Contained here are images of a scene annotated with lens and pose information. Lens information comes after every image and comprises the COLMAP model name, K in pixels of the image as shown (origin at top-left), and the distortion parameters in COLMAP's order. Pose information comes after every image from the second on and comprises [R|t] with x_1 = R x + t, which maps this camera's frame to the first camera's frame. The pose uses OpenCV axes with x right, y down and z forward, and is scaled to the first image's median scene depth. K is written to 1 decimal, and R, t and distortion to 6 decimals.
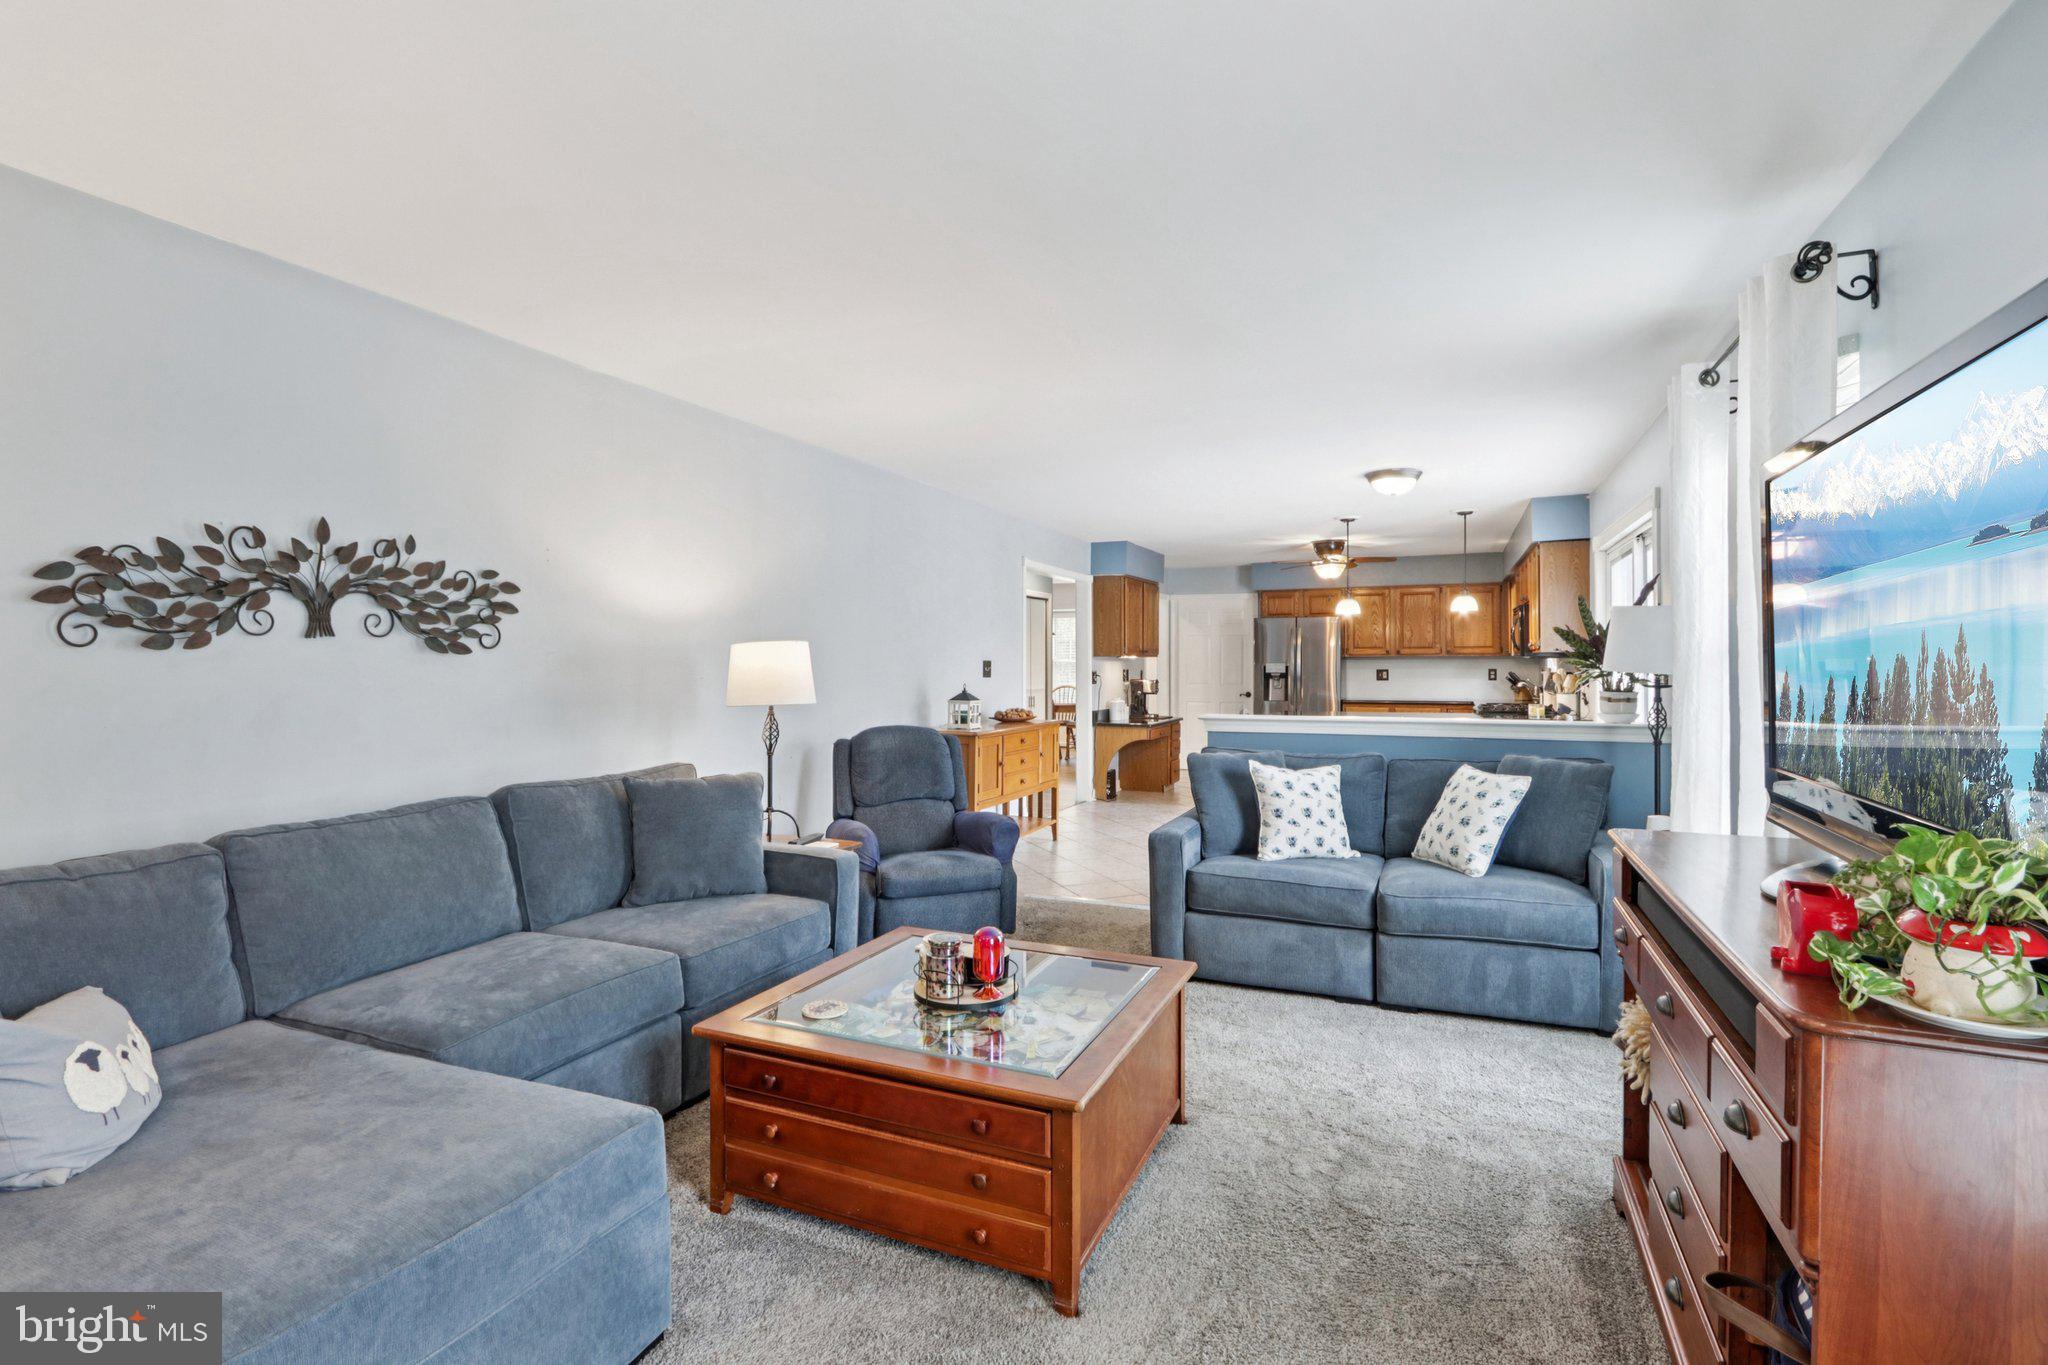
lens RADIAL K [[967.6, 0, 1023.9], [0, 967.6, 678.0], [0, 0, 1]] dist [-0.016083, 0.001209]
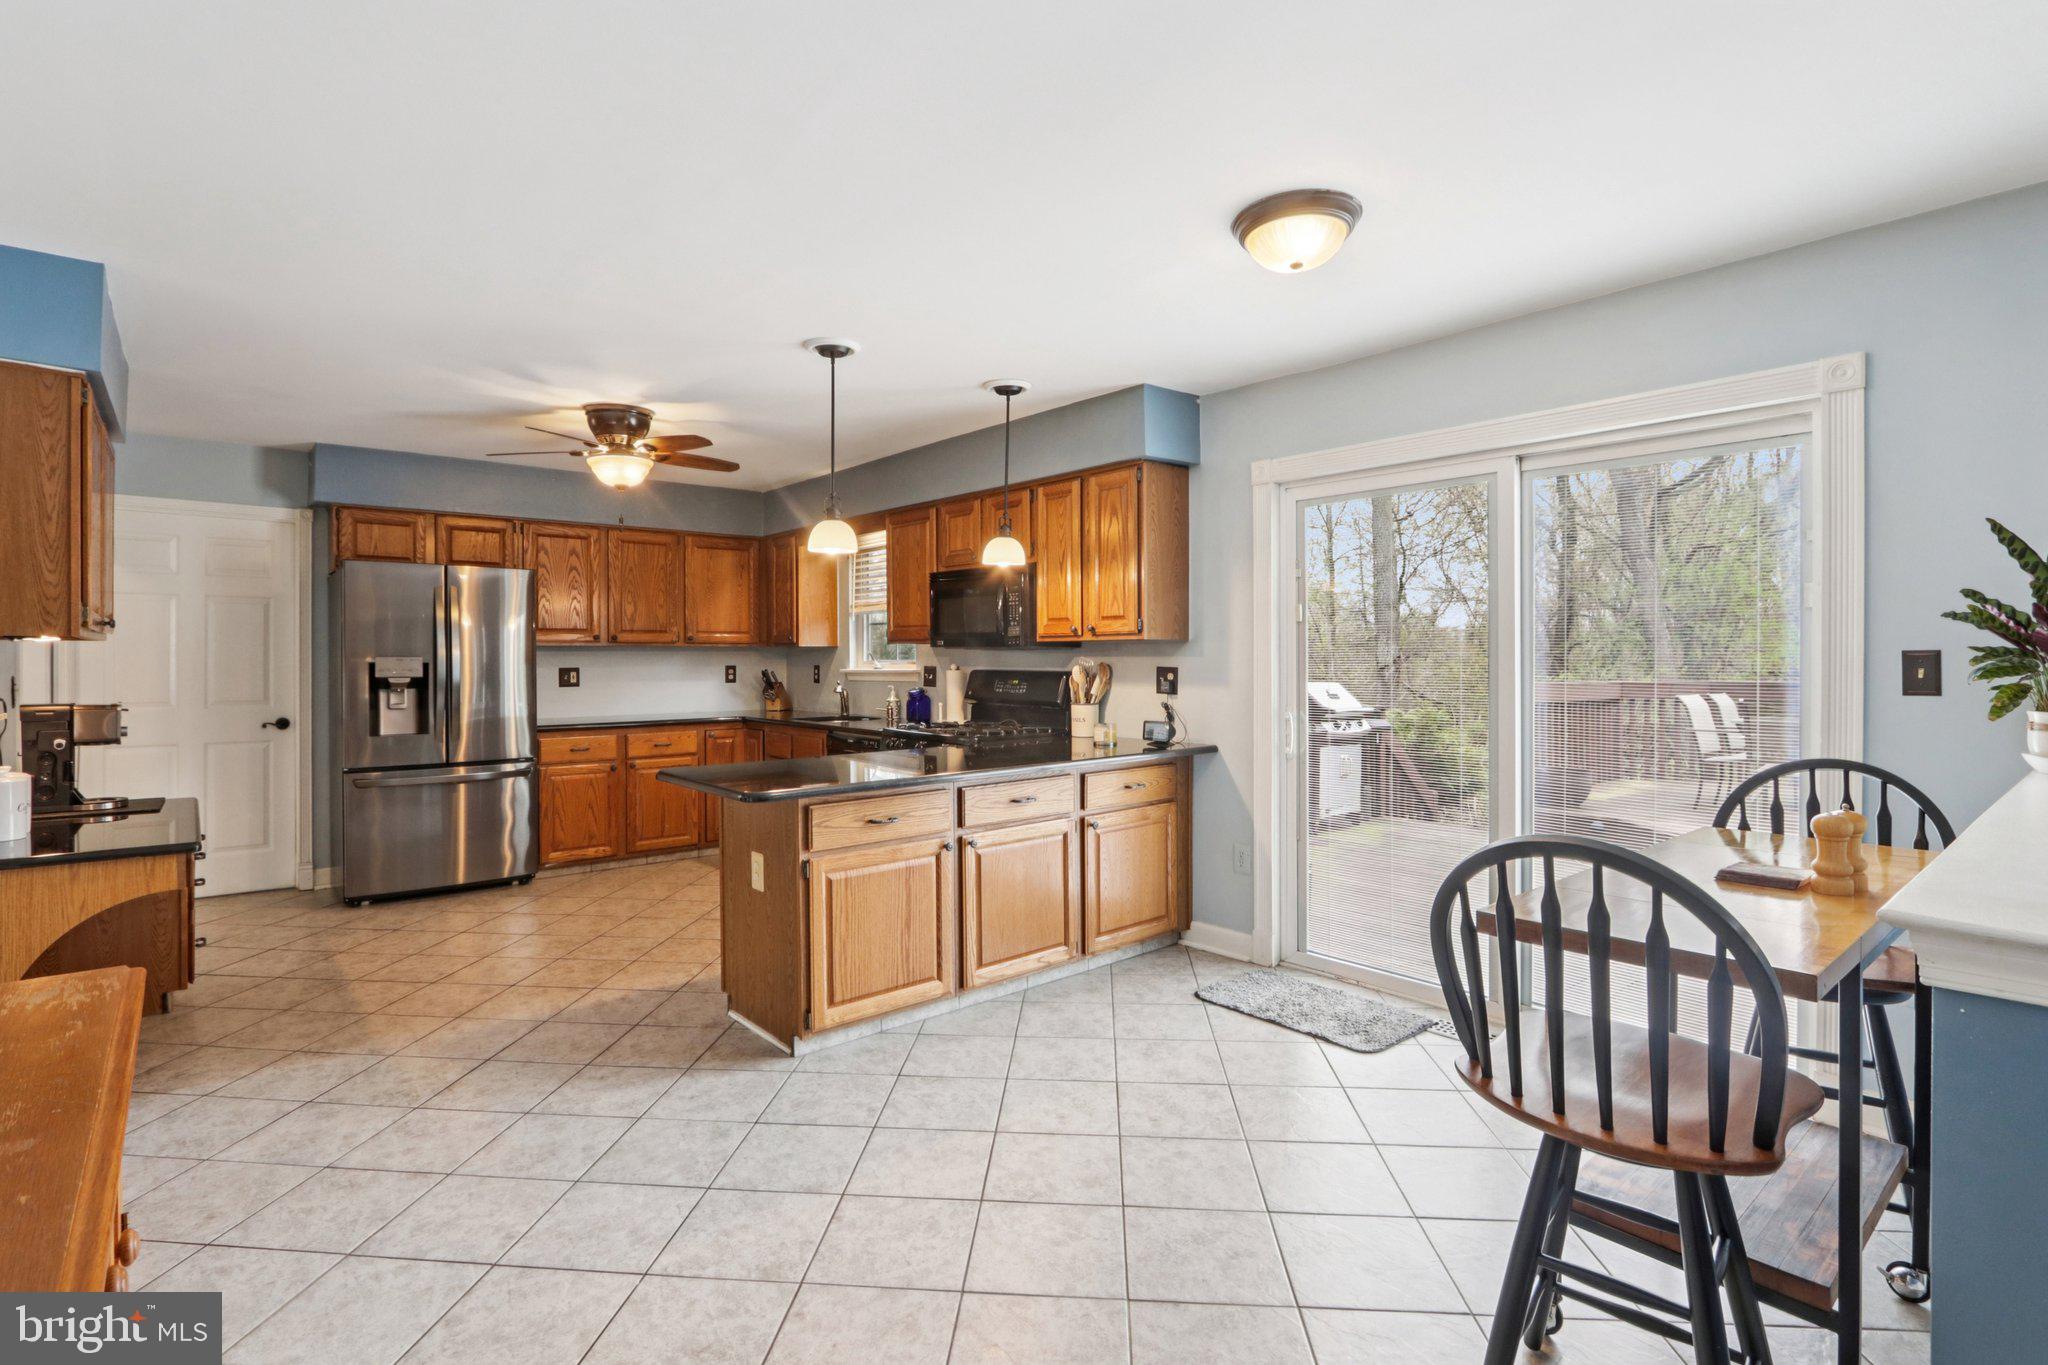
lens RADIAL K [[967.6, 0, 1007.7], [0, 967.6, 661.9], [0, 0, 1]] dist [-0.016083, 0.001209]
pose [[0.445535, -0.003788, 0.895256, -0.031716], [0.012772, 0.999916, -0.002125, -0.008308], [-0.895173, 0.012381, 0.445546, 0.529361]]
